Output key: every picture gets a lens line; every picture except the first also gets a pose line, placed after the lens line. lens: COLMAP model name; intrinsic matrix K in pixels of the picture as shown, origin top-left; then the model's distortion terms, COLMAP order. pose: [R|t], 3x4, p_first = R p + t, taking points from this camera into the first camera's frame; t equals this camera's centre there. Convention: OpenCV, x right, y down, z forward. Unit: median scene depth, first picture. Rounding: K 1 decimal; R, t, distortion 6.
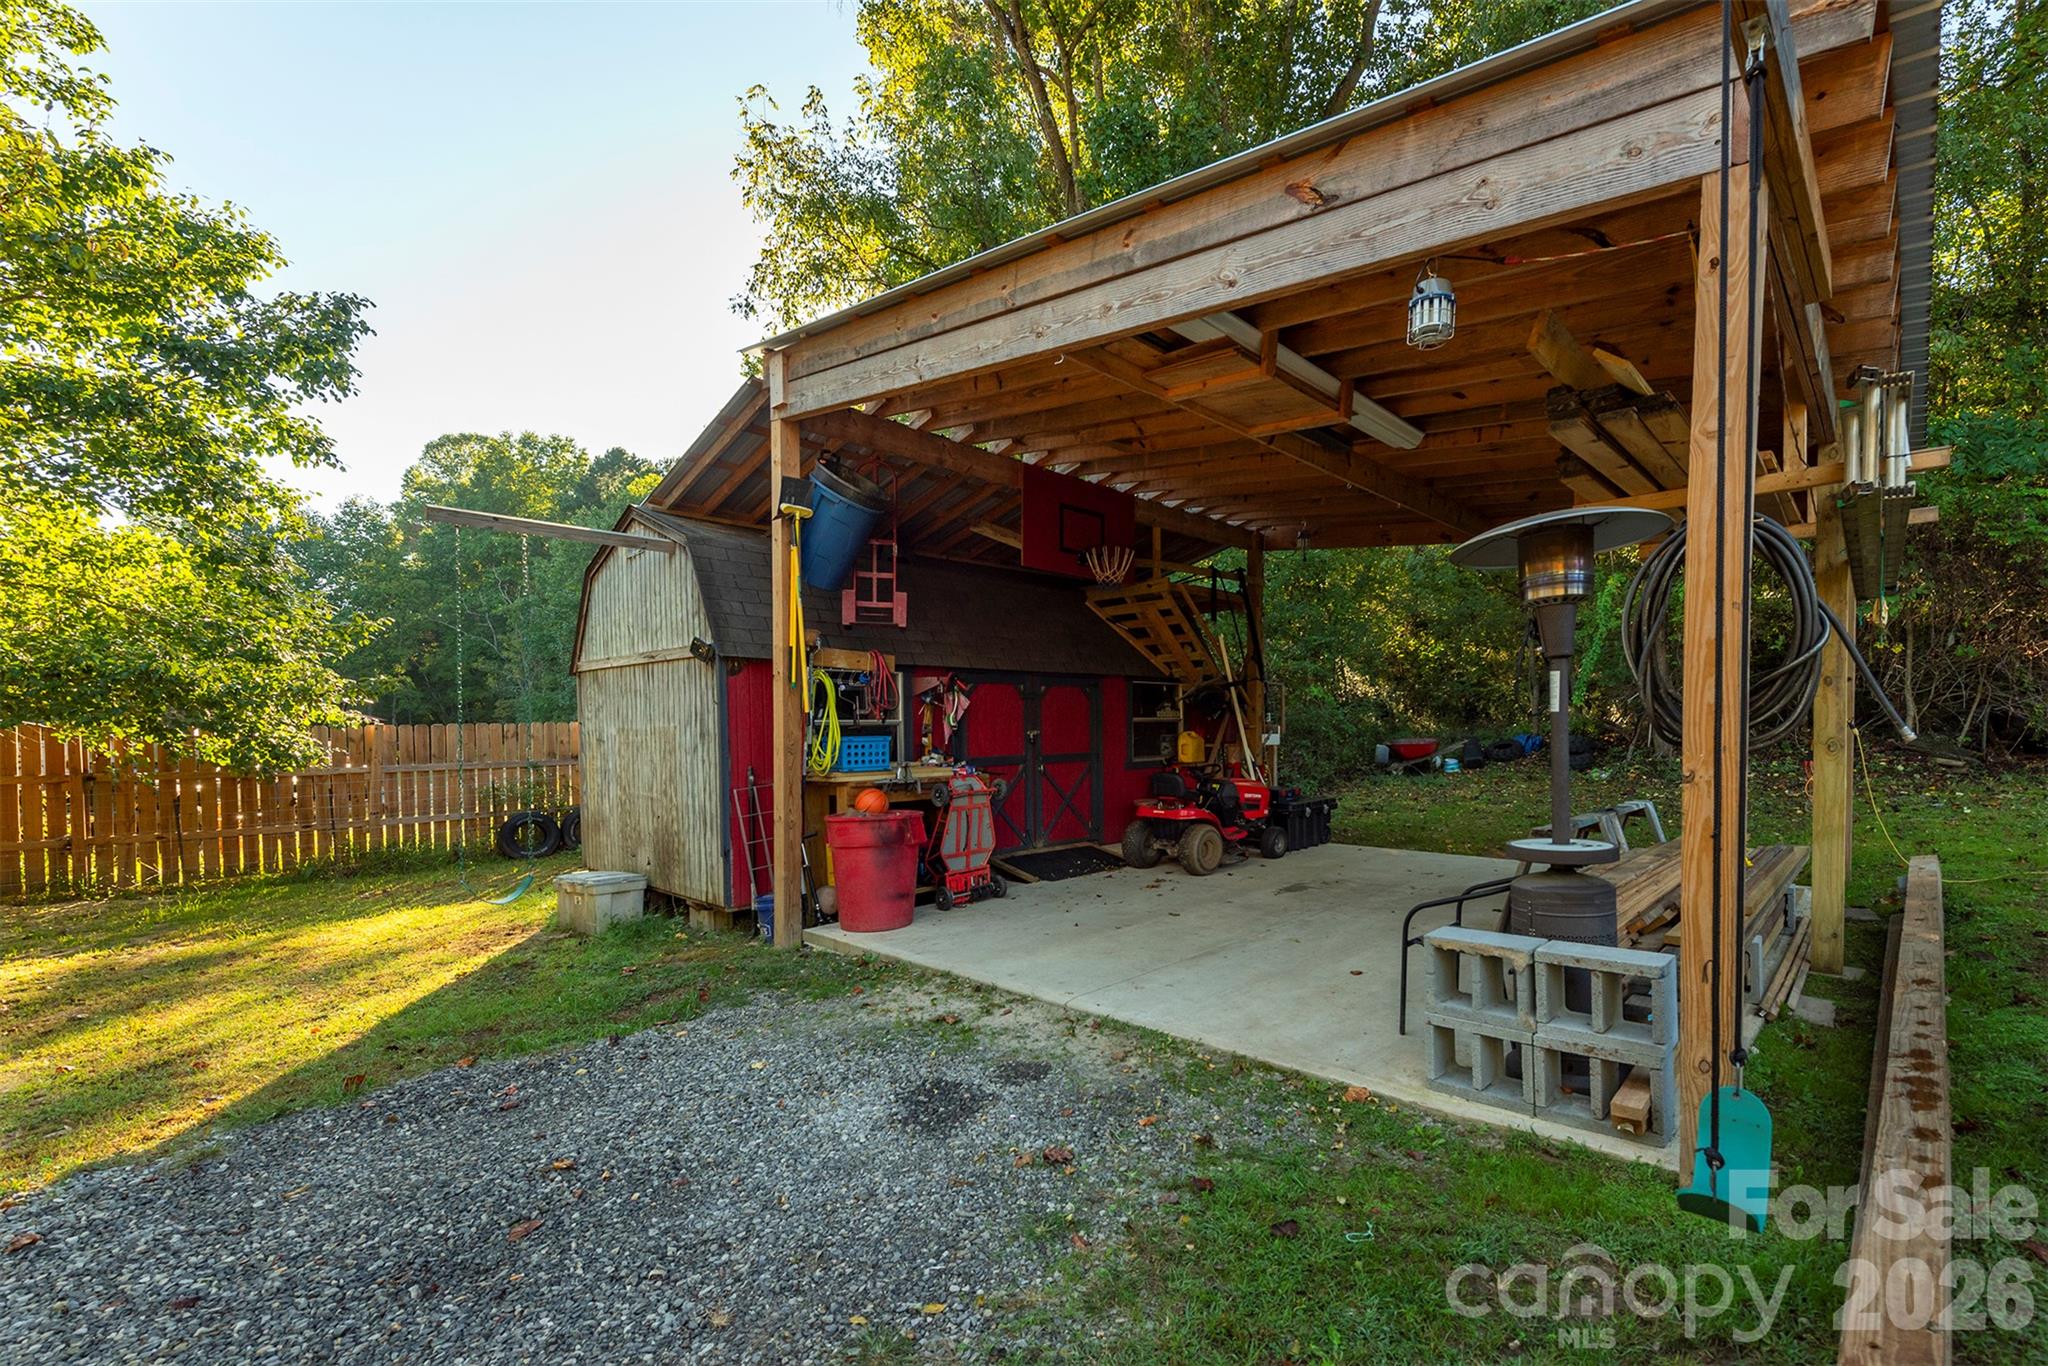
lens RADIAL K [[877.9, 0, 1145.7], [0, 877.9, 752.0], [0, 0, 1]] dist [0.001640, 0.000103]
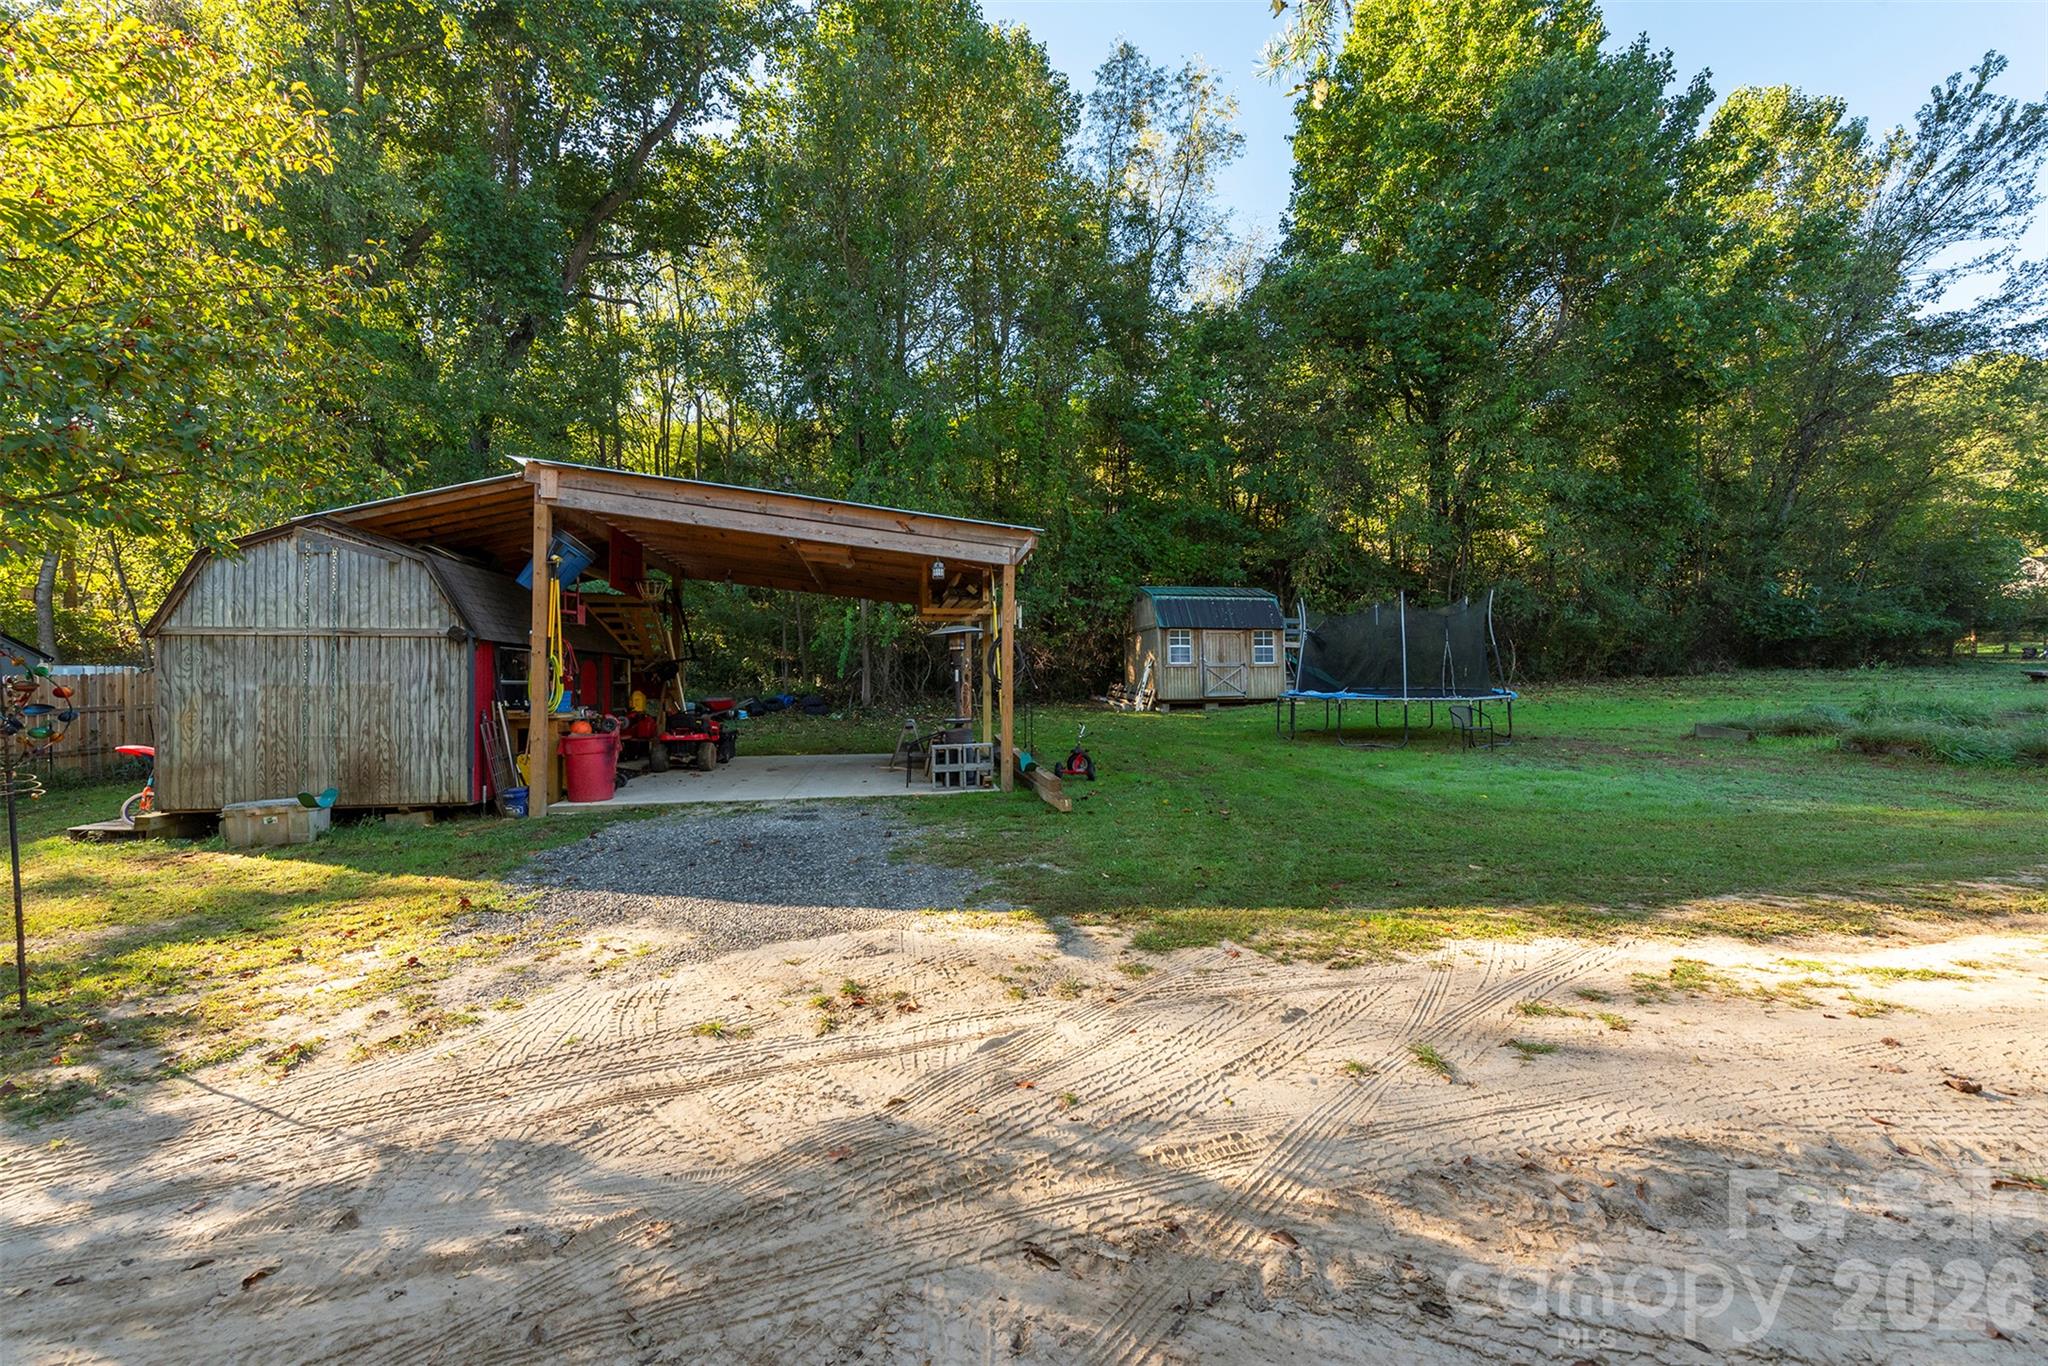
lens RADIAL K [[800.1, 0, 1027.4], [0, 800.1, 680.5], [0, 0, 1]] dist [0.013907, -0.004142]
pose [[0.641669, 0.012775, 0.766876, -0.893032], [0.021960, 0.999145, -0.035019, 0.034159], [-0.766668, 0.039312, 0.640840, -0.626976]]
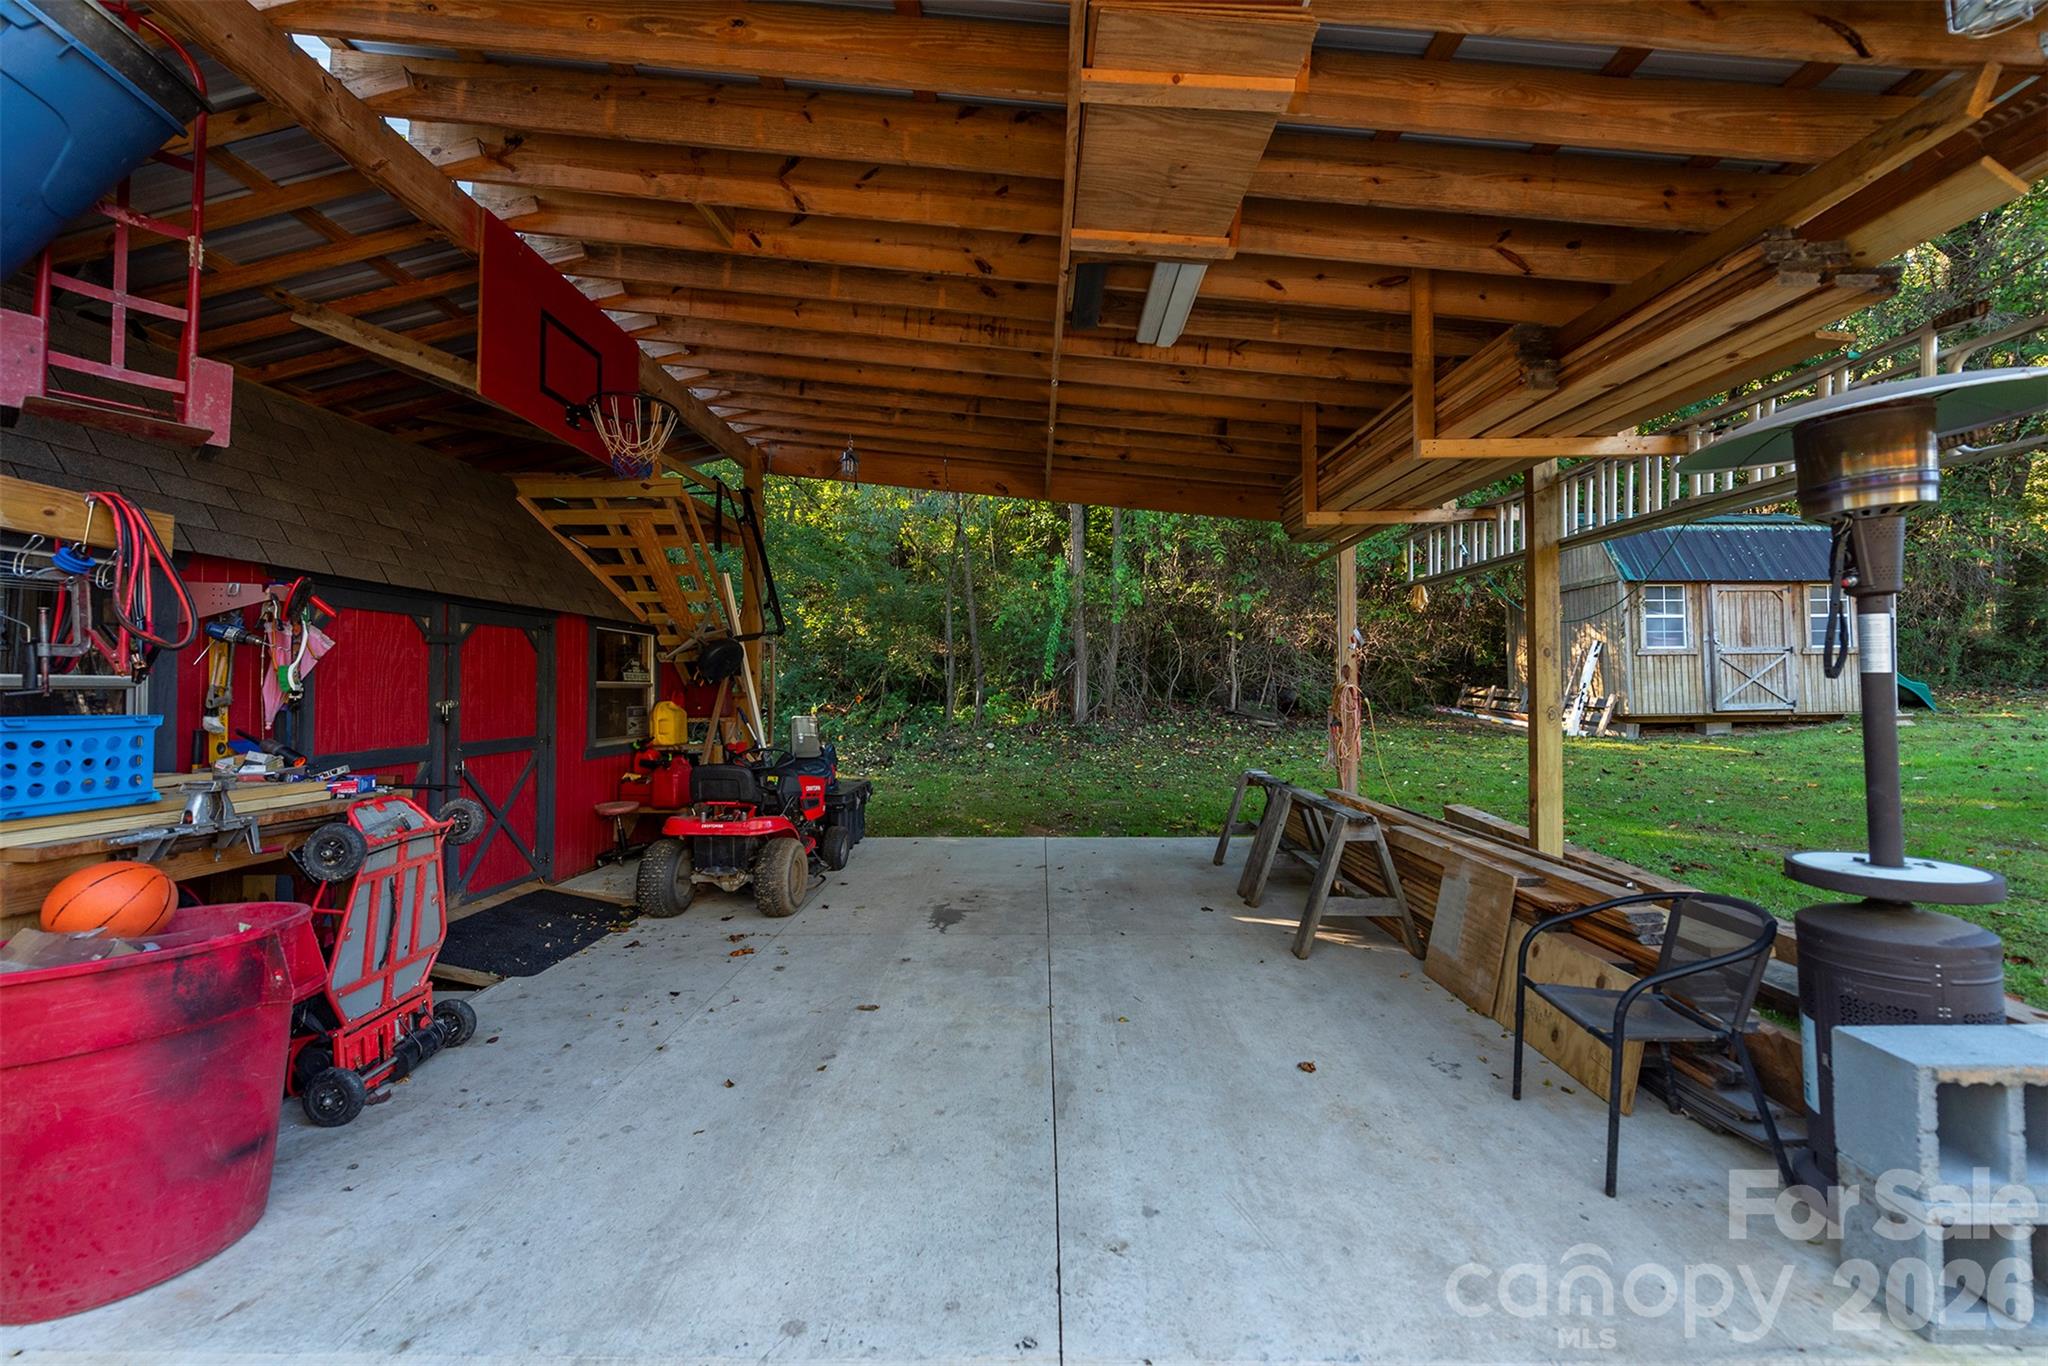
lens RADIAL K [[800.1, 0, 1027.4], [0, 800.1, 680.5], [0, 0, 1]] dist [0.013907, -0.004142]
pose [[0.767718, 0.014308, 0.640628, -0.222159], [0.016593, 0.998971, -0.042197, -0.011956], [-0.640573, 0.043026, 0.766691, 0.468788]]
